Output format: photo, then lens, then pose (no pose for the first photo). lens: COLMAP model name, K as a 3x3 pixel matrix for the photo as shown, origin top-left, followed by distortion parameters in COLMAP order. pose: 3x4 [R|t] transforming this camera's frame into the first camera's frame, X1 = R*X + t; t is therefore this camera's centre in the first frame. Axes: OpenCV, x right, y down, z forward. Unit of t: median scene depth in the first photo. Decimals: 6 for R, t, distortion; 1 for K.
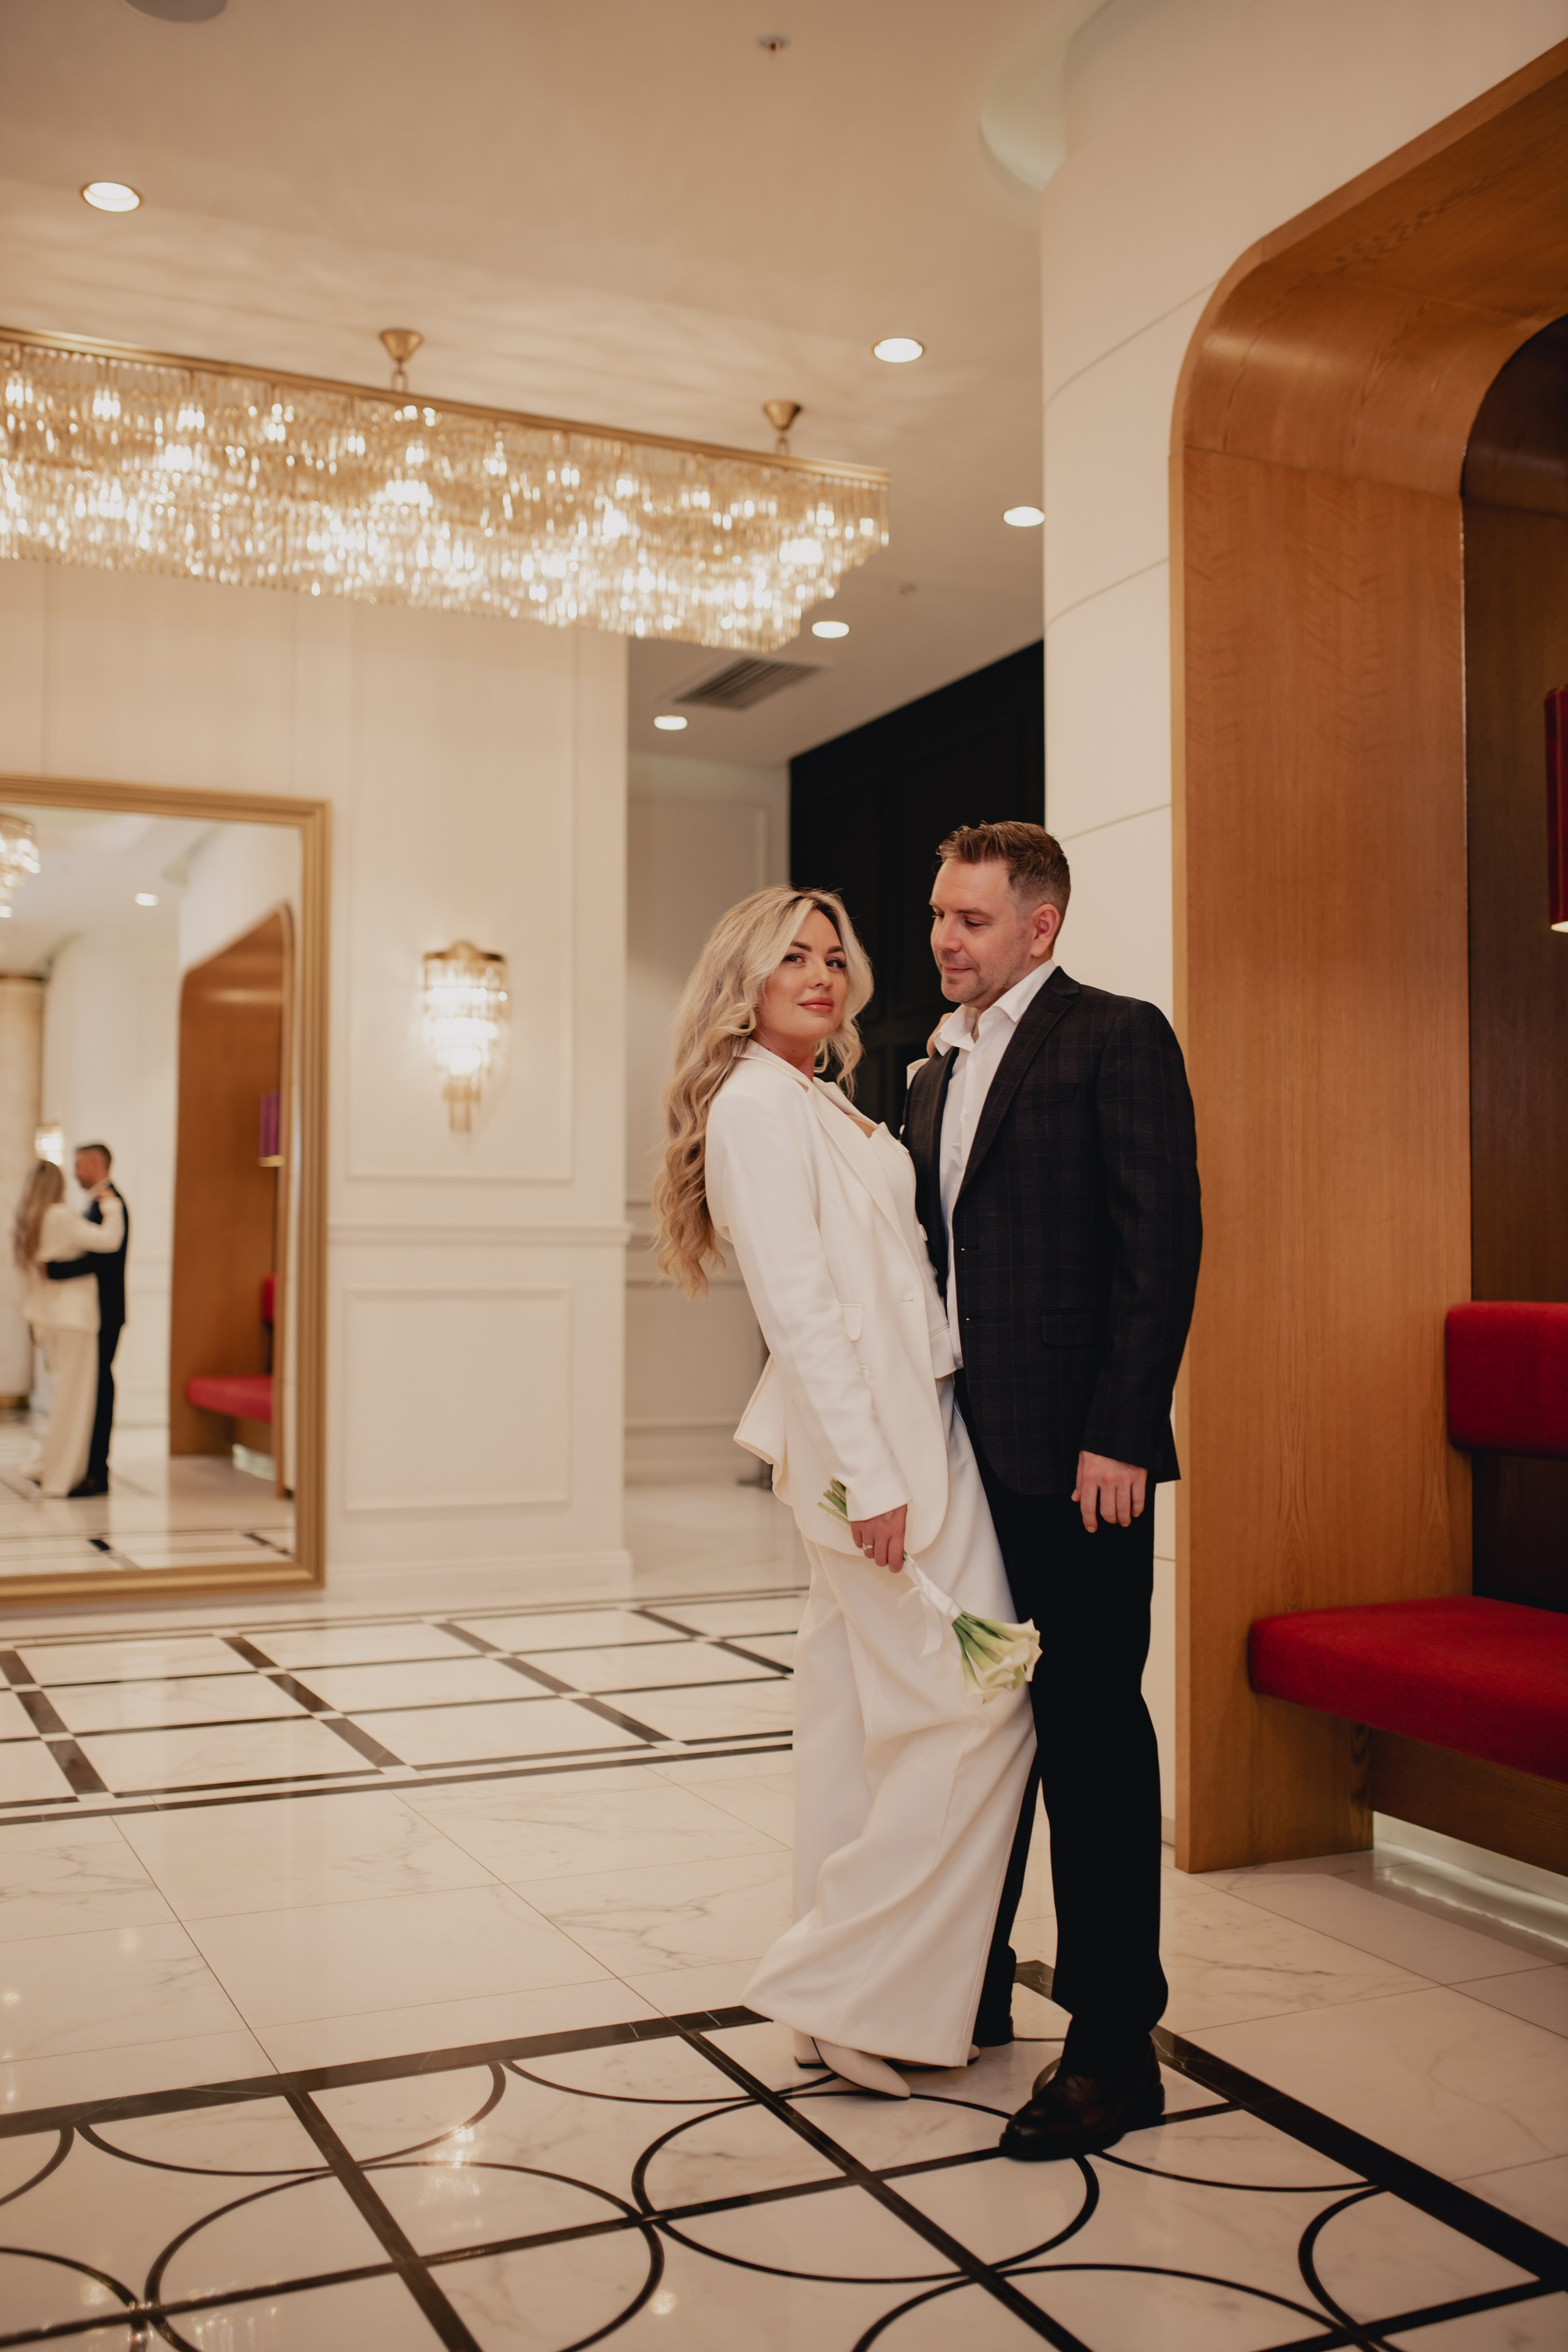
lens RADIAL K [[2233.5, 0, 784.0], [0, 2233.5, 1176.0], [0, 0, 1]] dist [-0.050252, 0.085114]
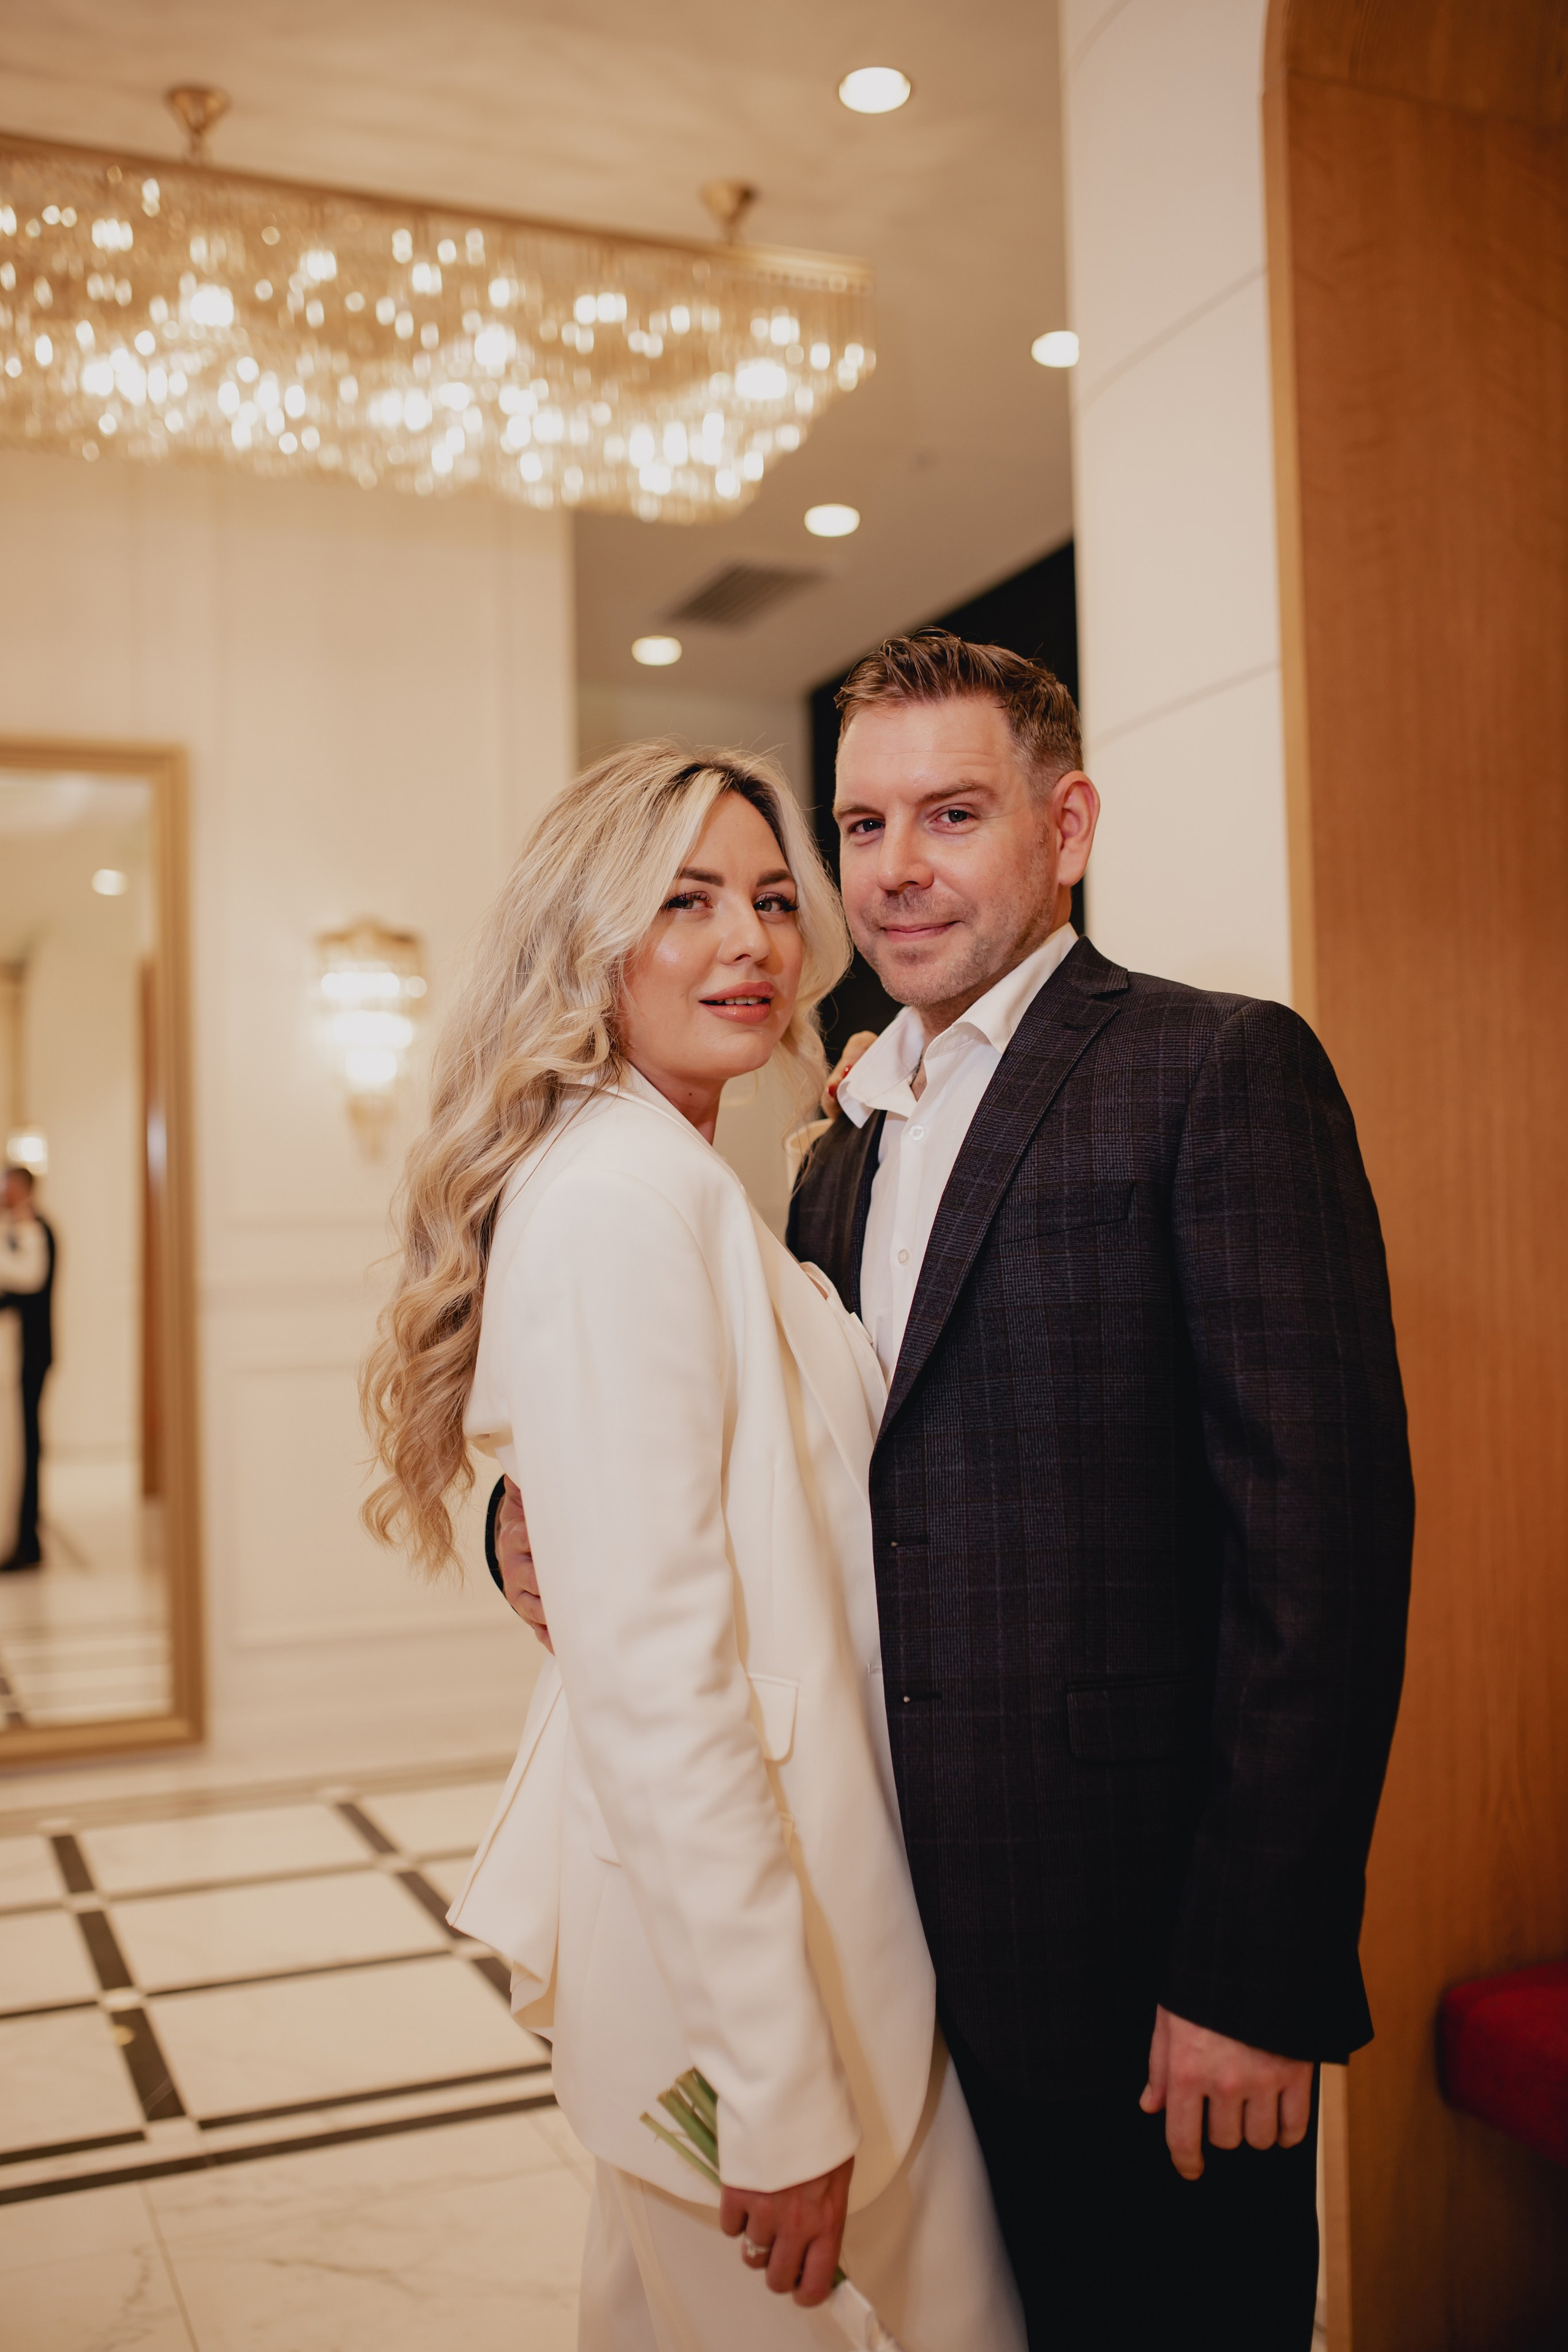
lens RADIAL K [[2179.0, 0, 888.8], [0, 2179.0, 1188.7], [0, 0, 1]] dist [-0.000909, -0.097555]
pose [[0.999503, -0.029464, 0.011178, 0.051692], [0.029180, 0.999268, 0.024750, -0.037135], [-0.011899, -0.024411, 0.999631, 0.375305]]
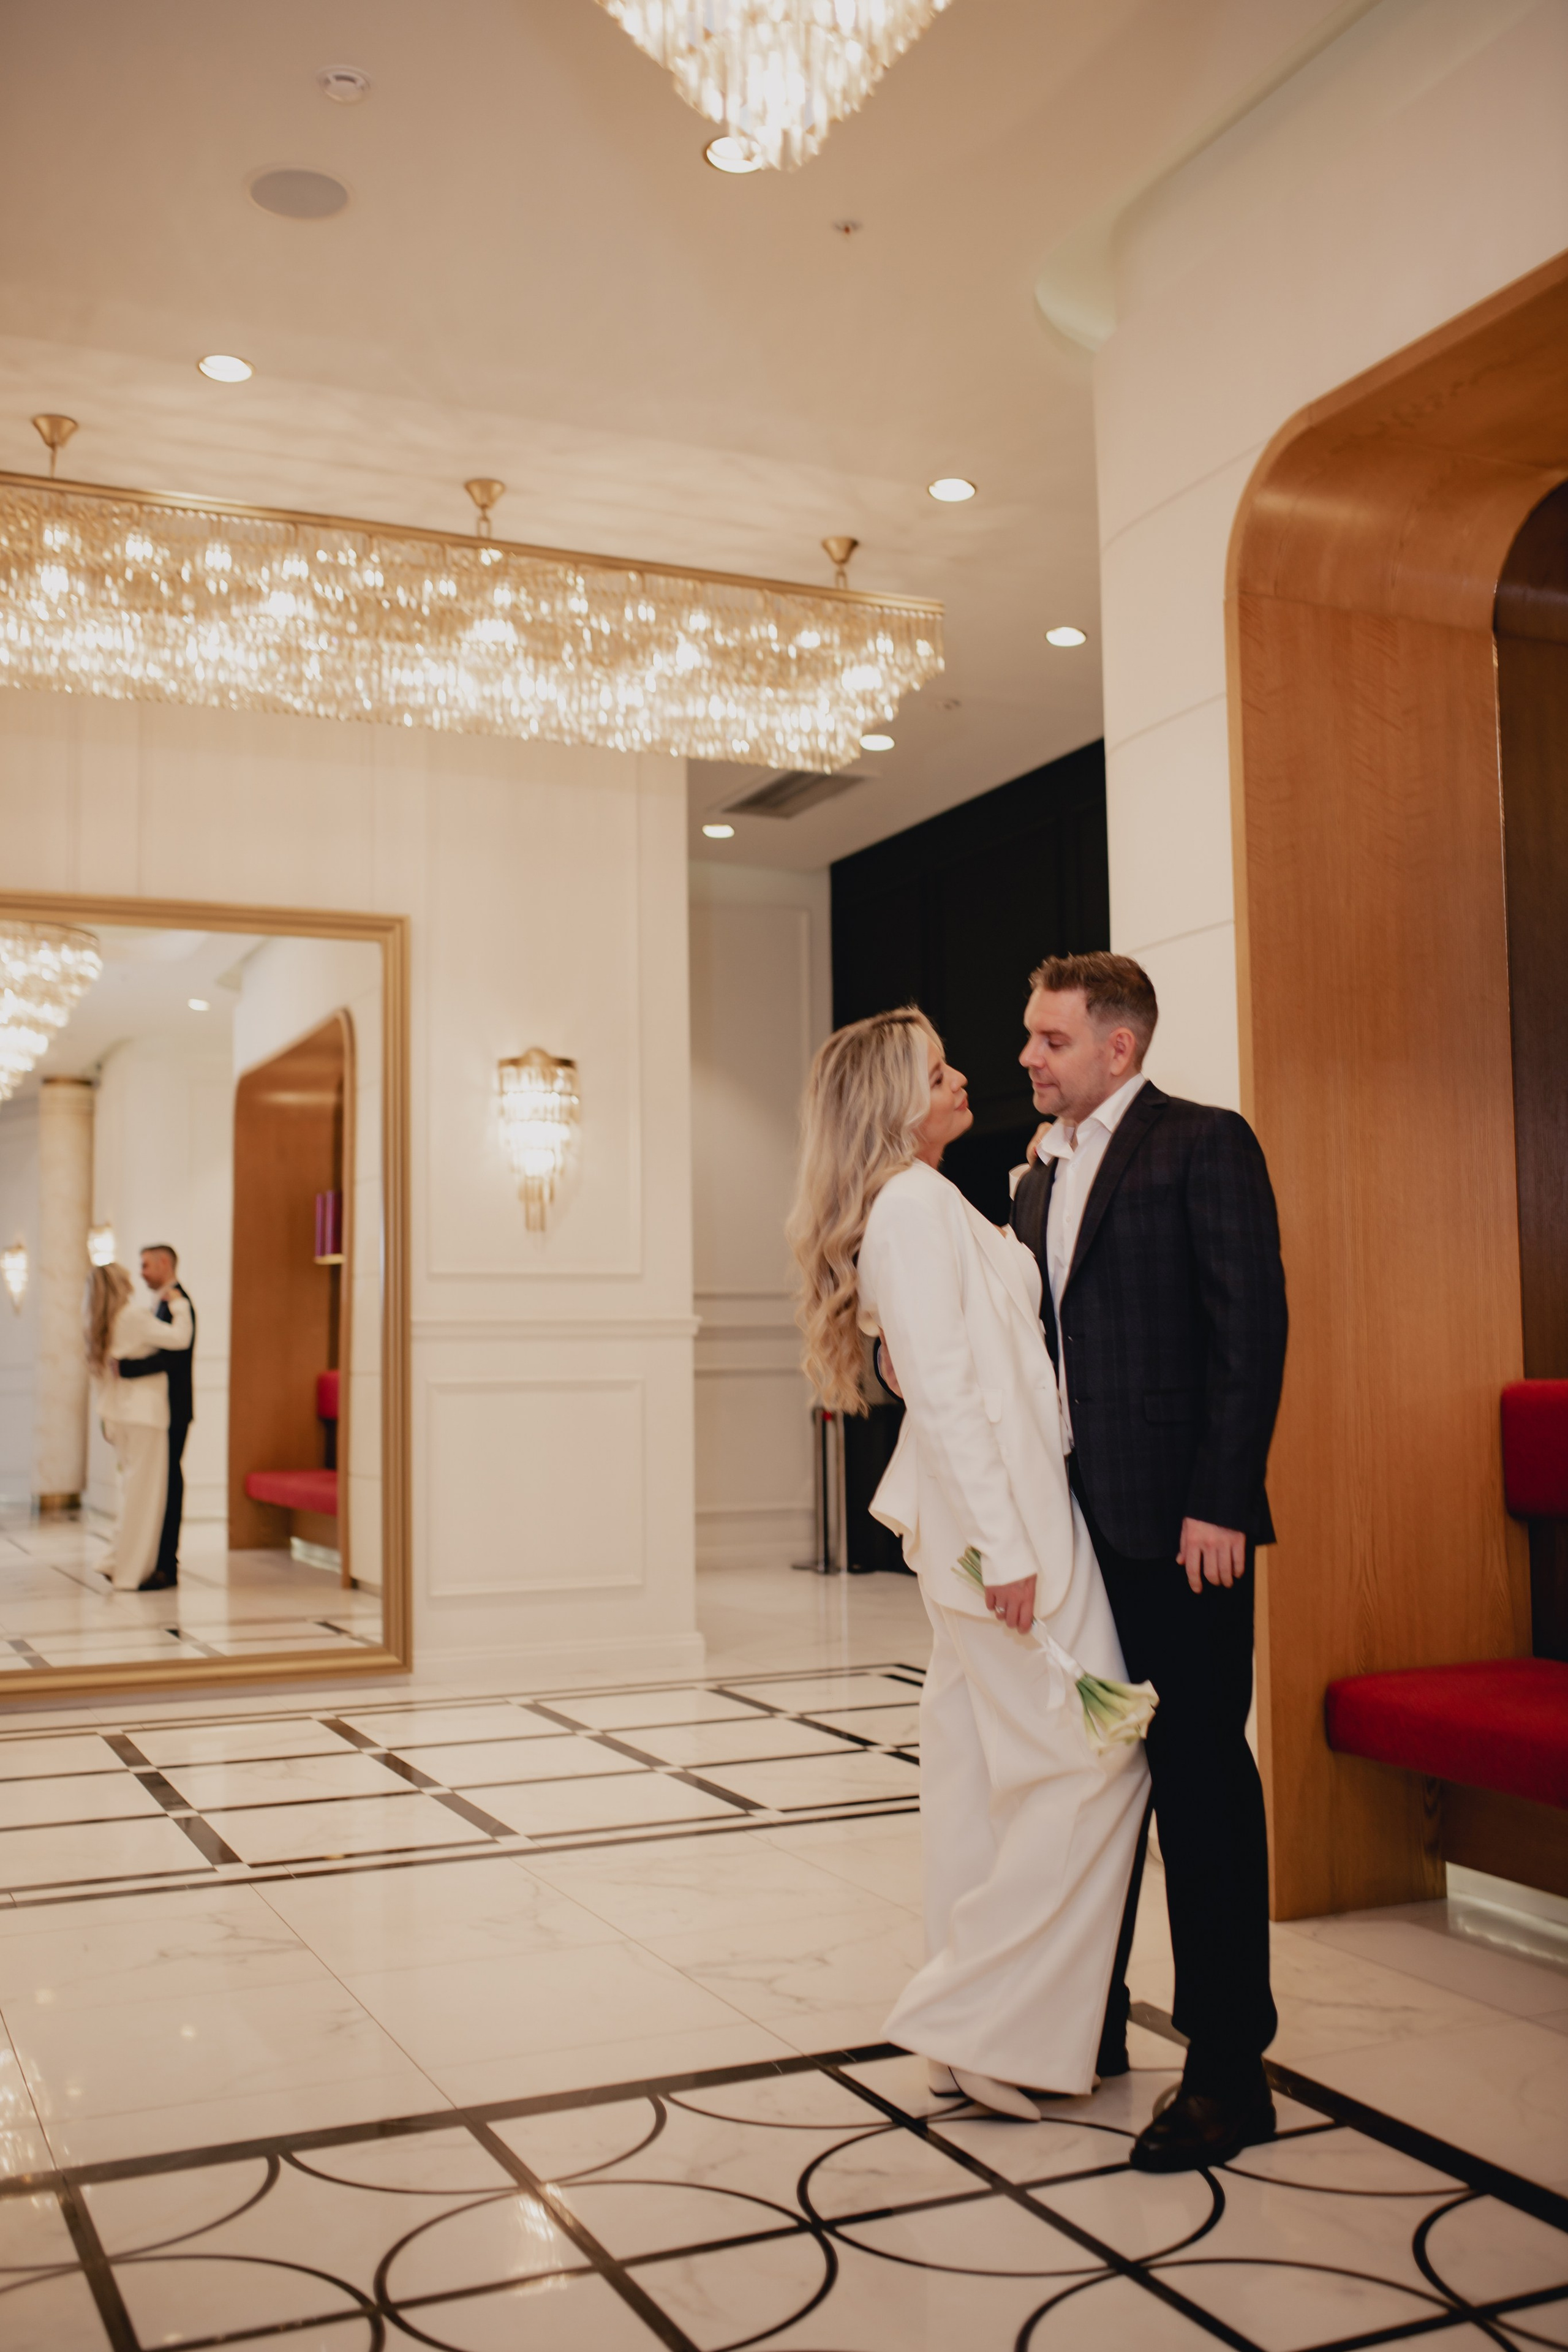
lens RADIAL K [[2233.5, 0, 784.0], [0, 2233.5, 1176.0], [0, 0, 1]] dist [-0.050252, 0.085114]
pose [[0.999870, -0.014796, -0.006449, -0.036863], [0.014533, 0.999128, -0.039138, -0.004423], [0.007022, 0.039040, 0.999213, -0.070326]]
